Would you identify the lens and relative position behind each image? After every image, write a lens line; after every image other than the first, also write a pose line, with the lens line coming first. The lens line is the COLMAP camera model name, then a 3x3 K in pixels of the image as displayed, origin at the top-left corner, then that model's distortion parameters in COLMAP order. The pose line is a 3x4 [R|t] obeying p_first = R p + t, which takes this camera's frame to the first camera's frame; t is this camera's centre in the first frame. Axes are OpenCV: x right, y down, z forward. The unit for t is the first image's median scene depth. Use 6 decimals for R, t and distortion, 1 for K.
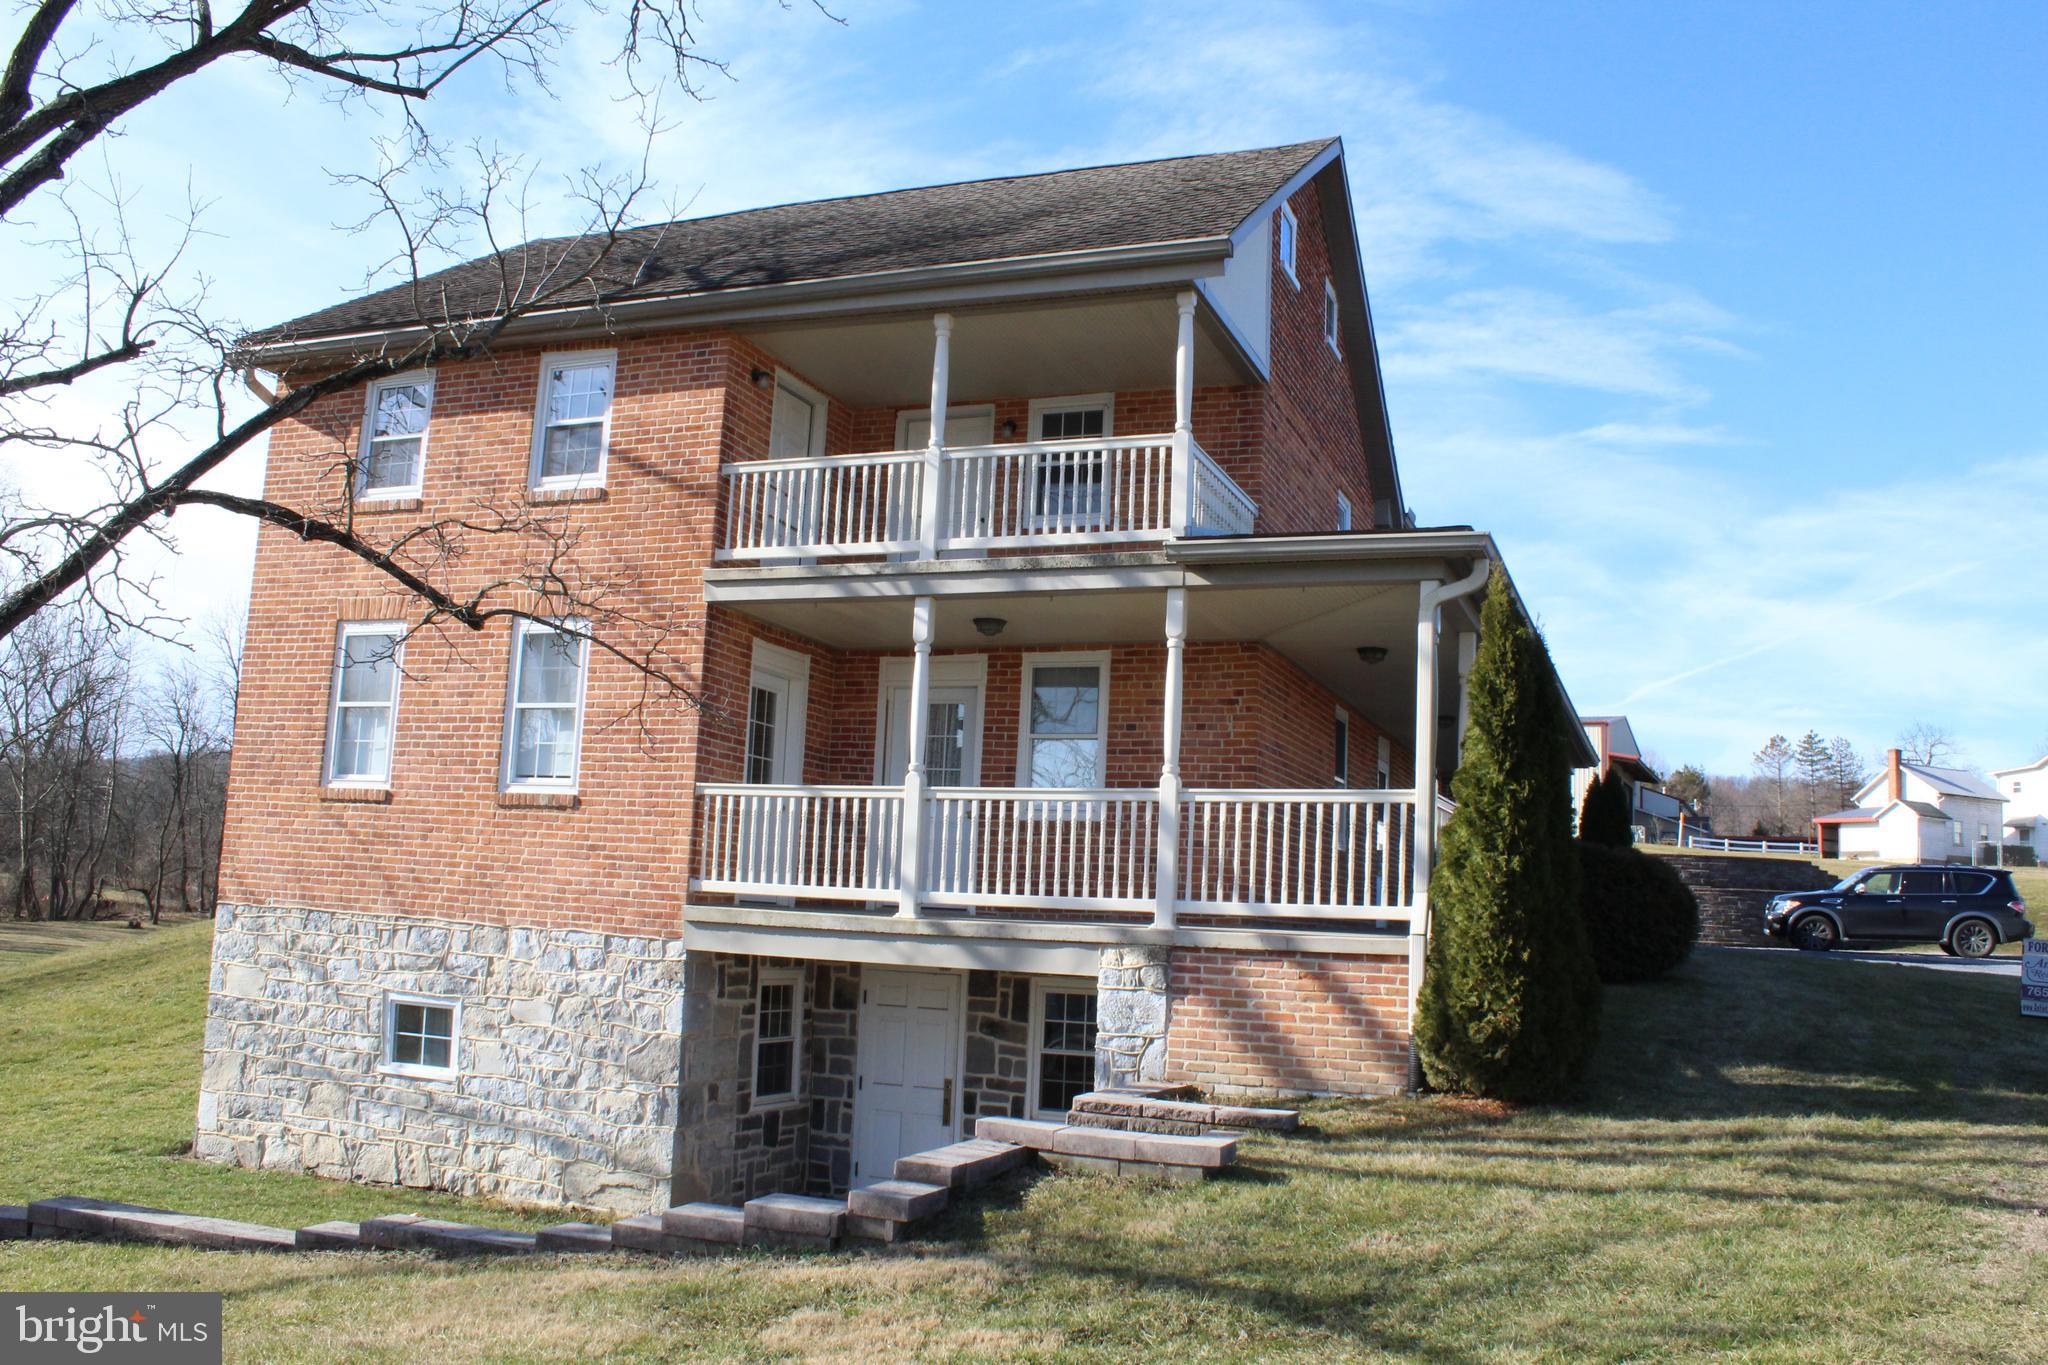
lens RADIAL K [[1687.1, 0, 1024.0], [0, 1687.1, 682.5], [0, 0, 1]] dist [-0.135558, 0.009474]
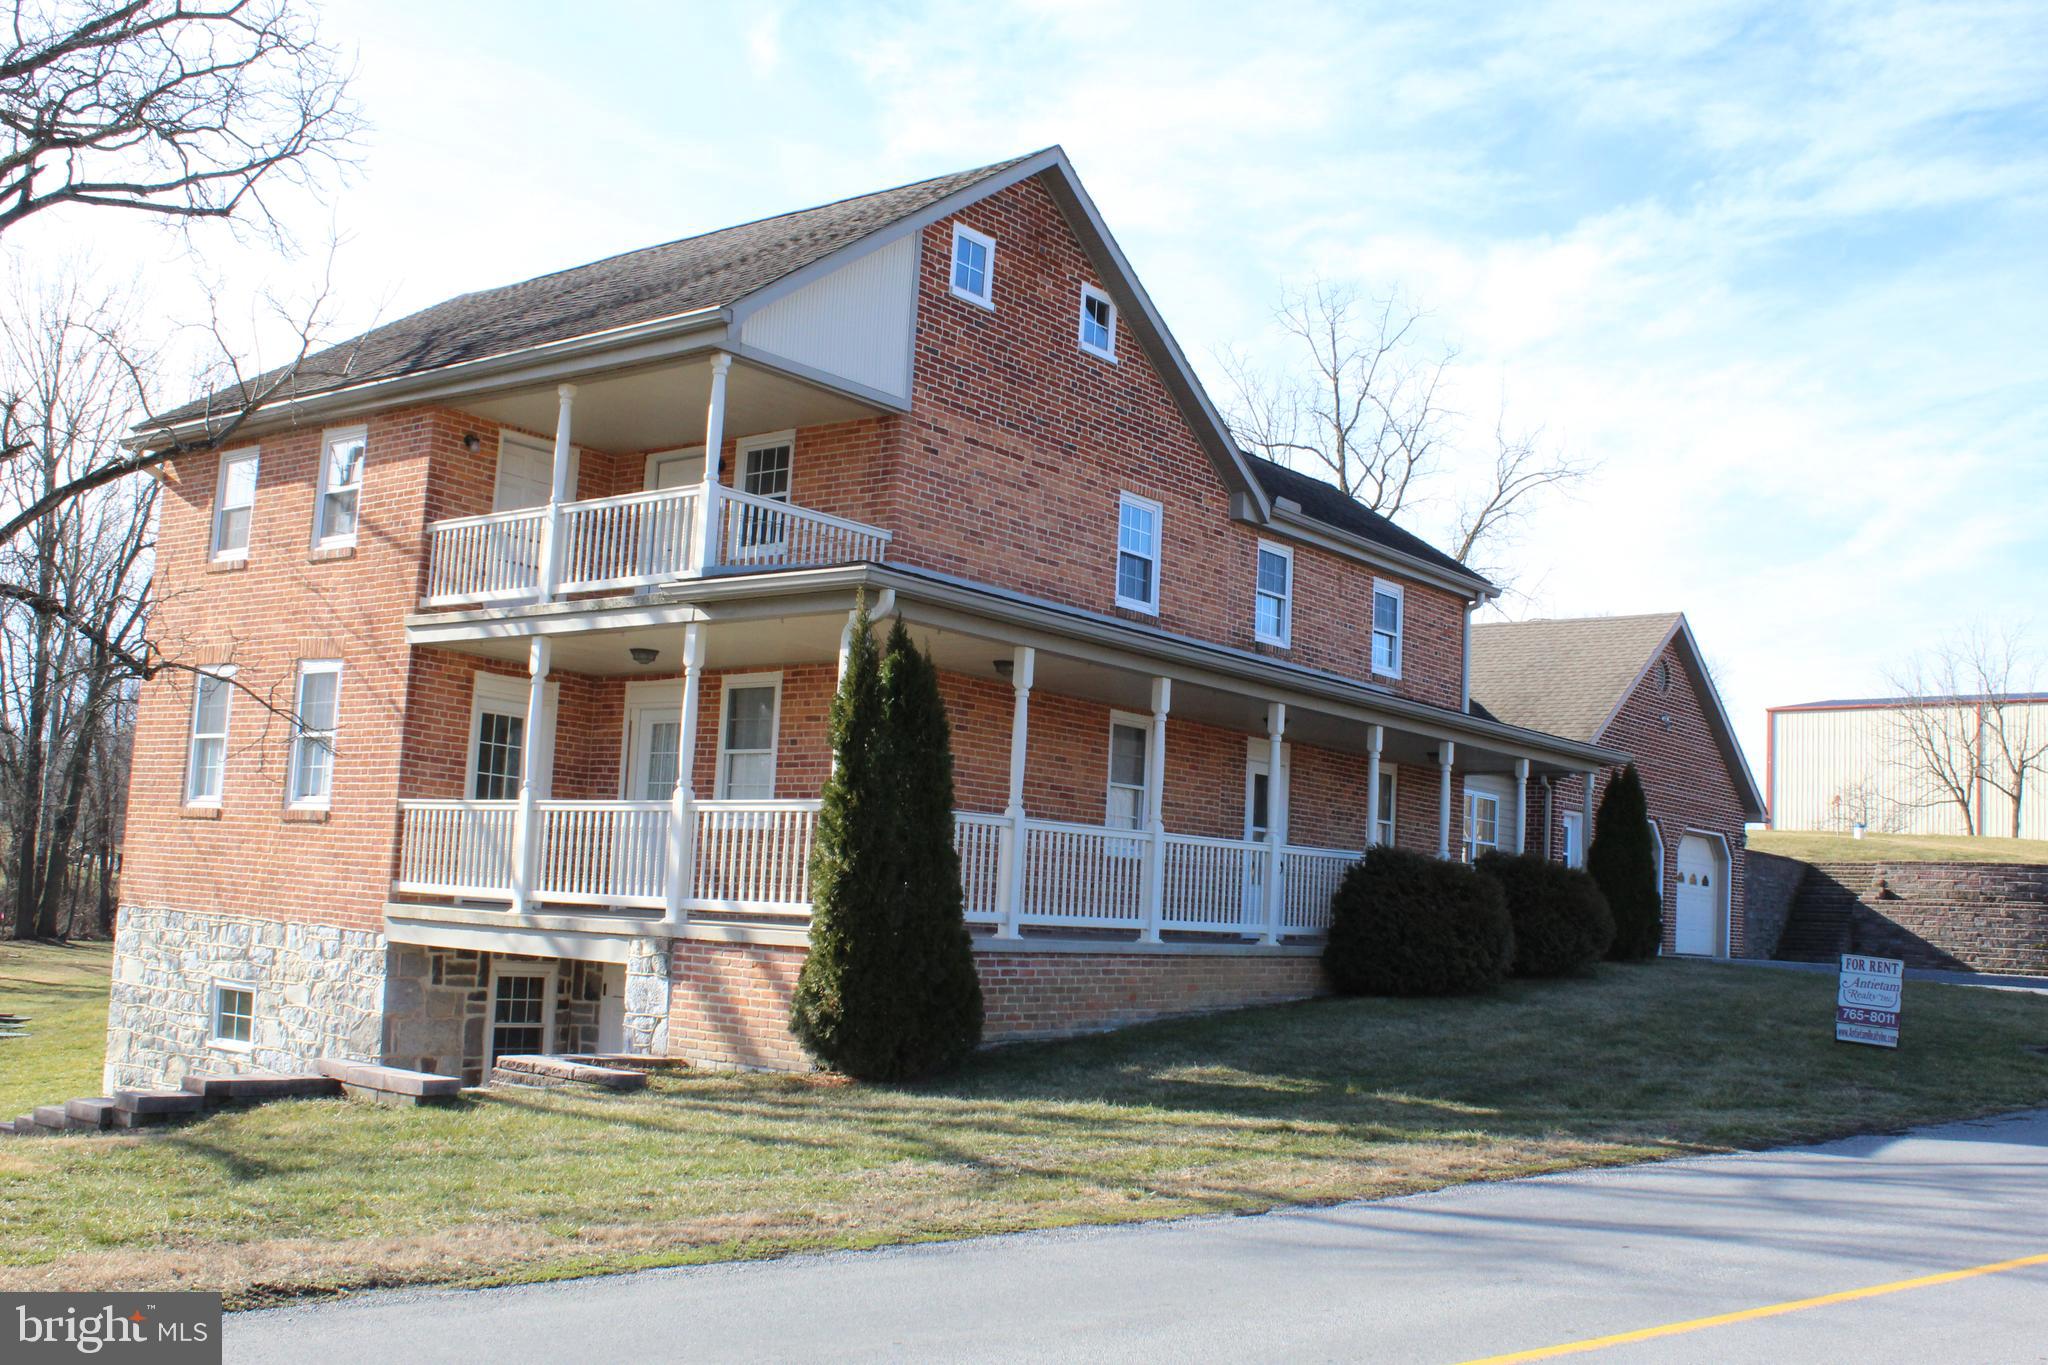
lens RADIAL K [[2015.3, 0, 1024.0], [0, 2015.3, 682.5], [0, 0, 1]] dist [-0.096736, -0.011525]
pose [[0.957400, -0.029974, -0.287205, 0.611351], [0.032222, 0.999476, 0.003102, -0.011615], [0.286962, -0.012224, 0.957864, -0.204489]]
